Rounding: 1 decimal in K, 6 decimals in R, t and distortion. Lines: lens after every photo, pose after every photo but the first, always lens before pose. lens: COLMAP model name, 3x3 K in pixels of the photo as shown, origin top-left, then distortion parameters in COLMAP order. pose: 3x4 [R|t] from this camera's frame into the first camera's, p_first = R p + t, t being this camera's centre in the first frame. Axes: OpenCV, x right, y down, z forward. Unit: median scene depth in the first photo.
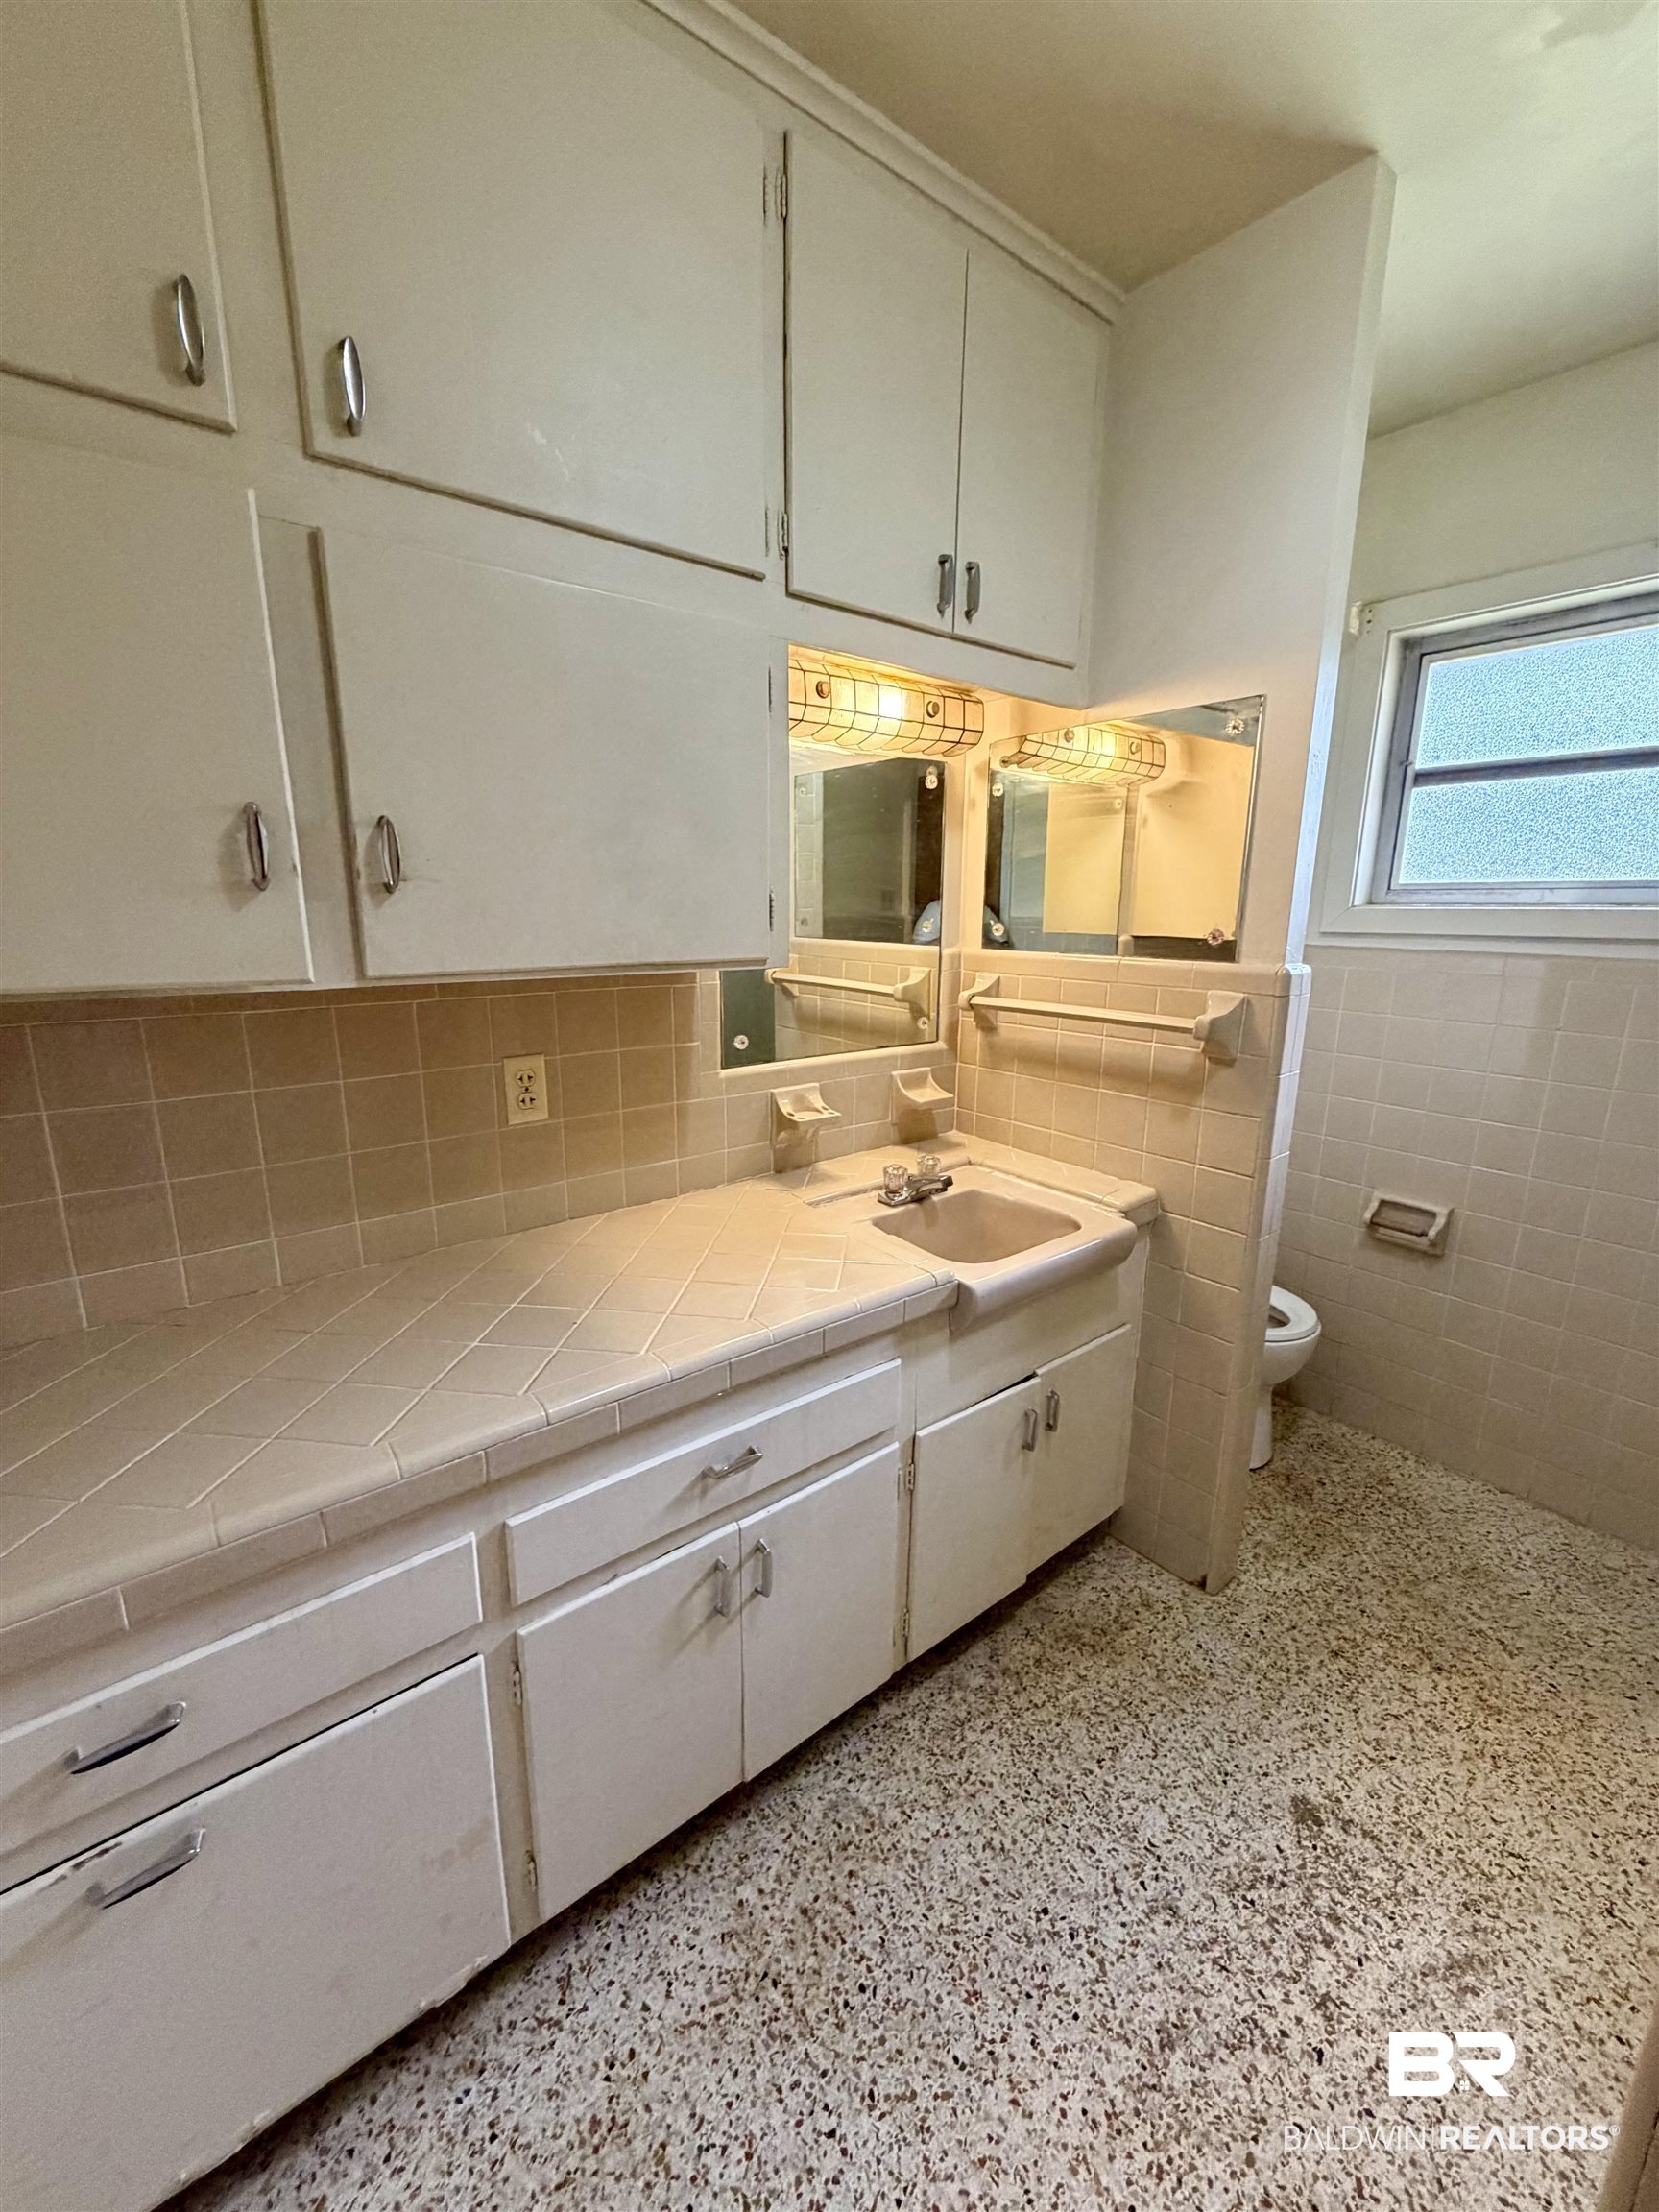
lens RADIAL K [[885.5, 0, 826.5], [0, 885.5, 1096.1], [0, 0, 1]] dist [-0.001167, 0.000217]
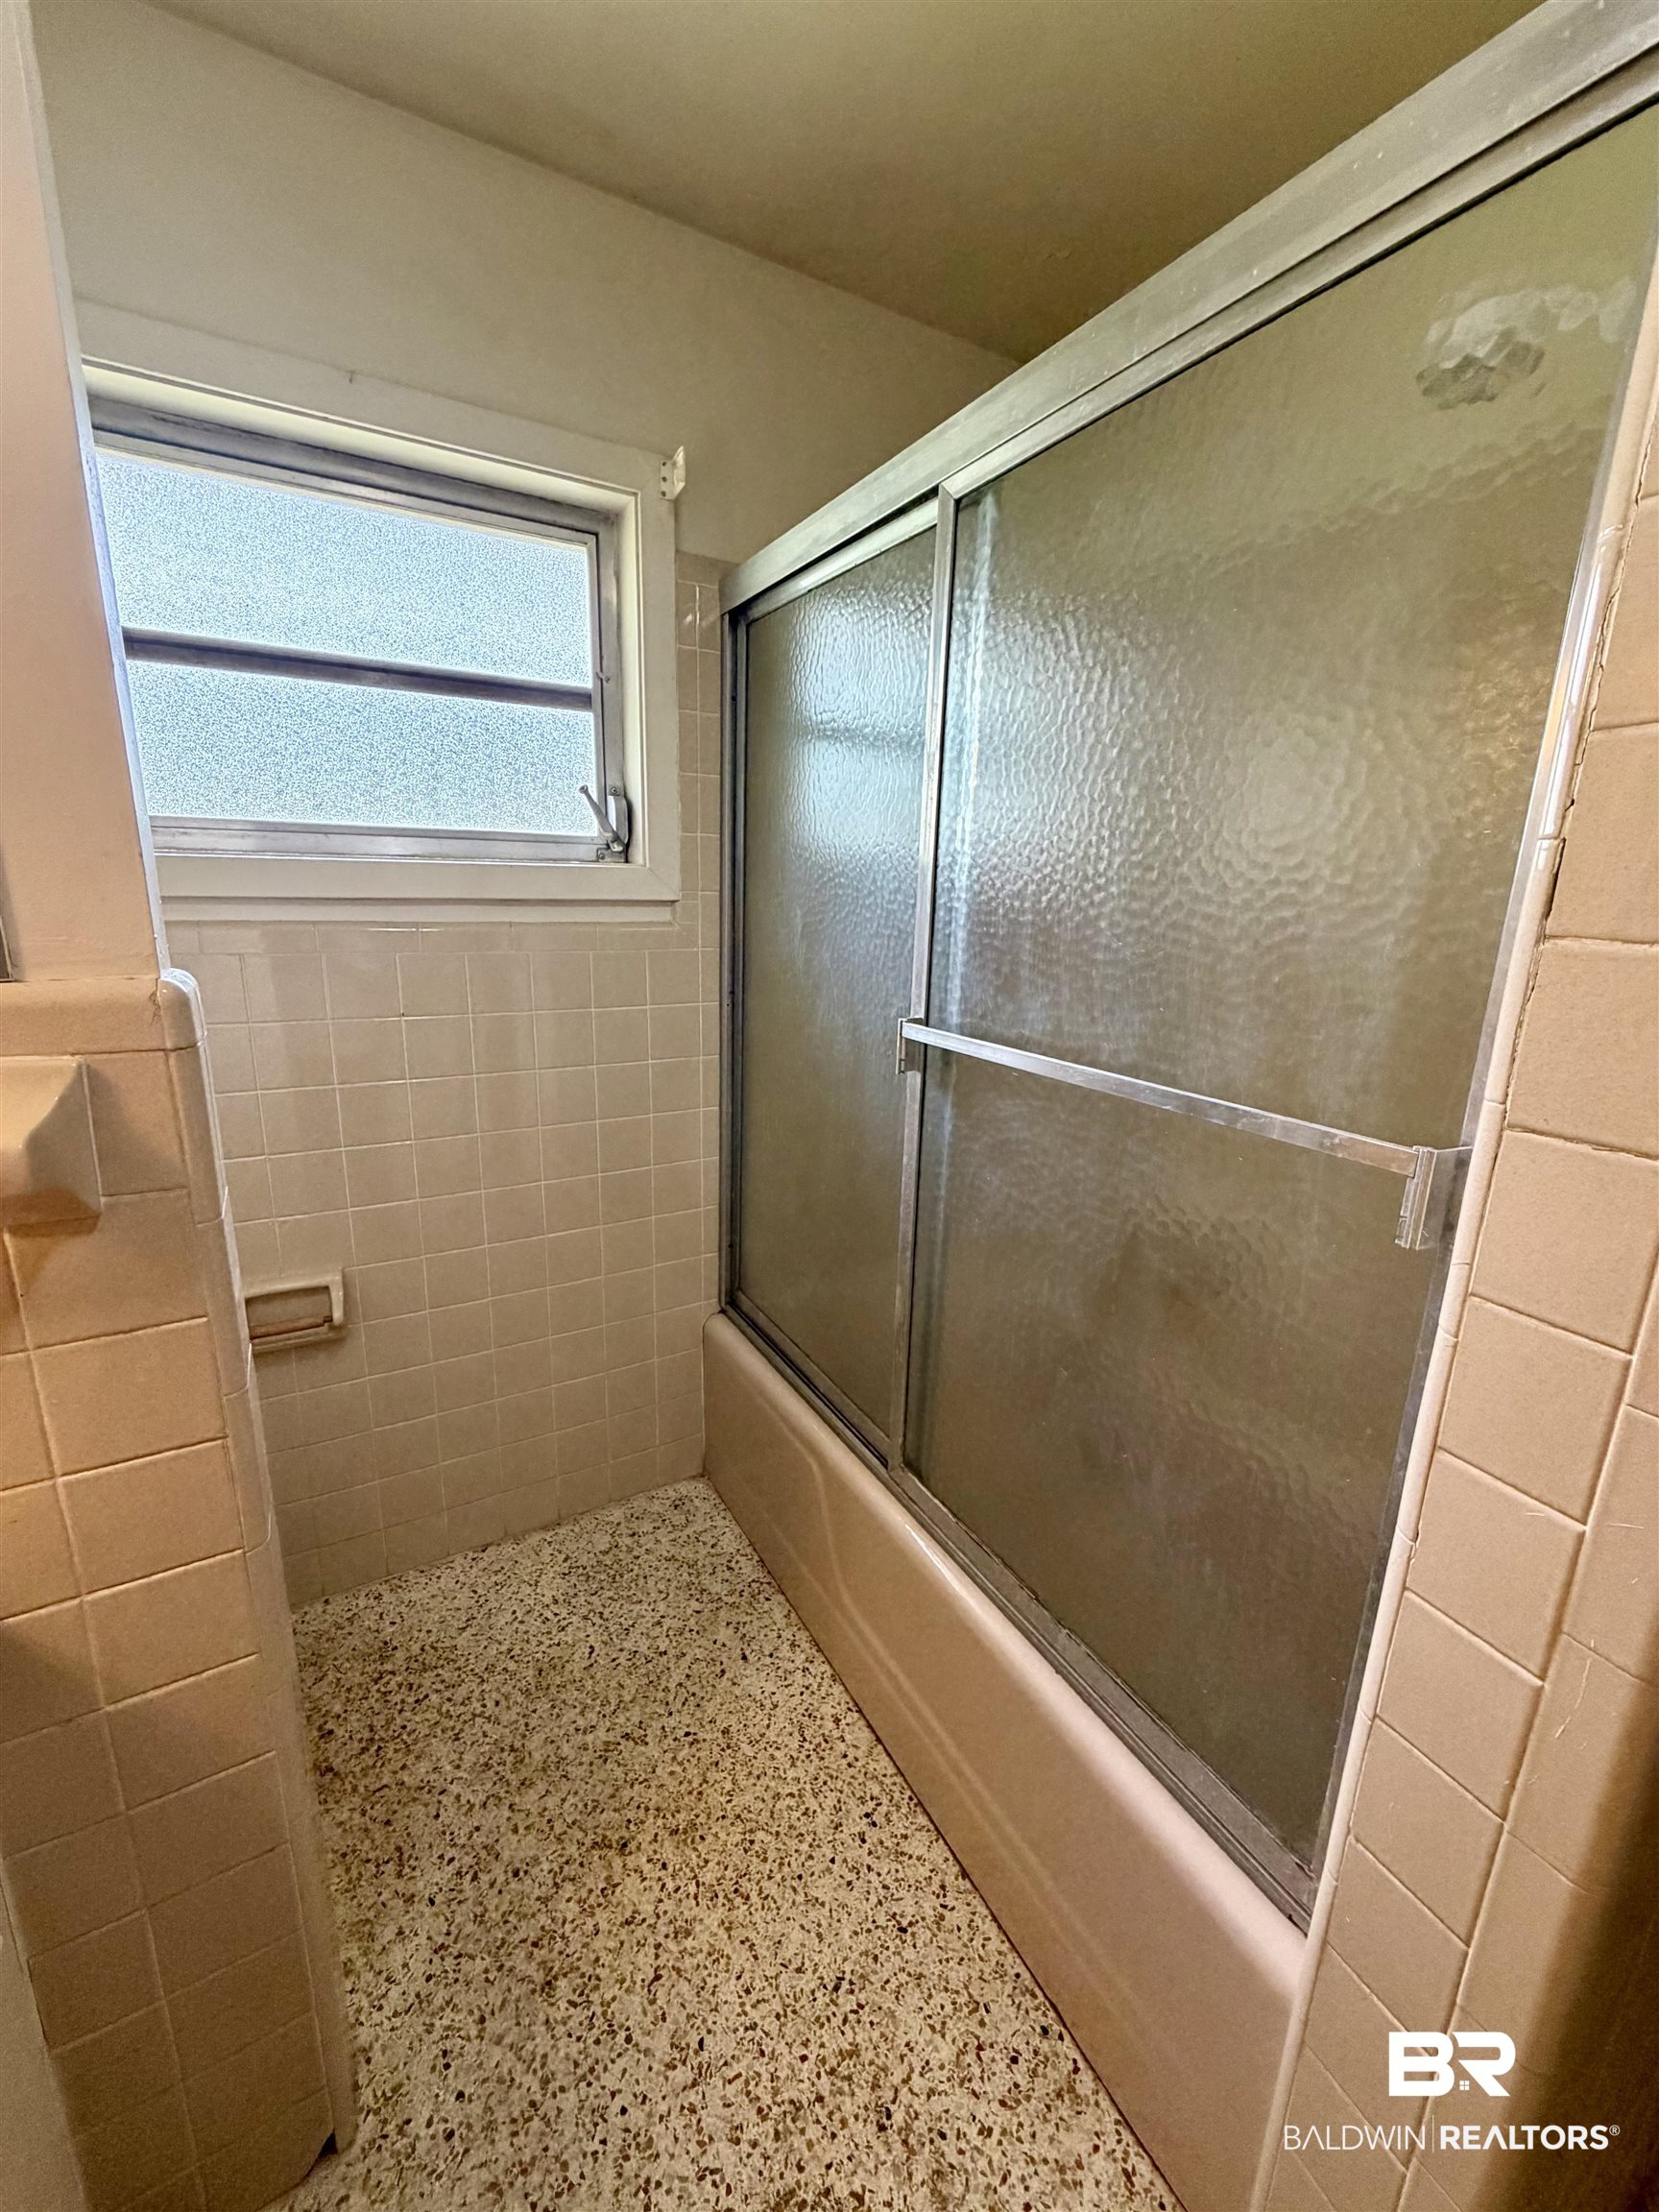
lens RADIAL K [[885.5, 0, 827.0], [0, 885.5, 1096.3], [0, 0, 1]] dist [-0.001167, 0.000217]
pose [[0.167428, -0.234285, 0.957642, 0.113581], [0.194983, 0.960036, 0.200781, -0.094528], [-0.966411, 0.153107, 0.206418, 0.492036]]
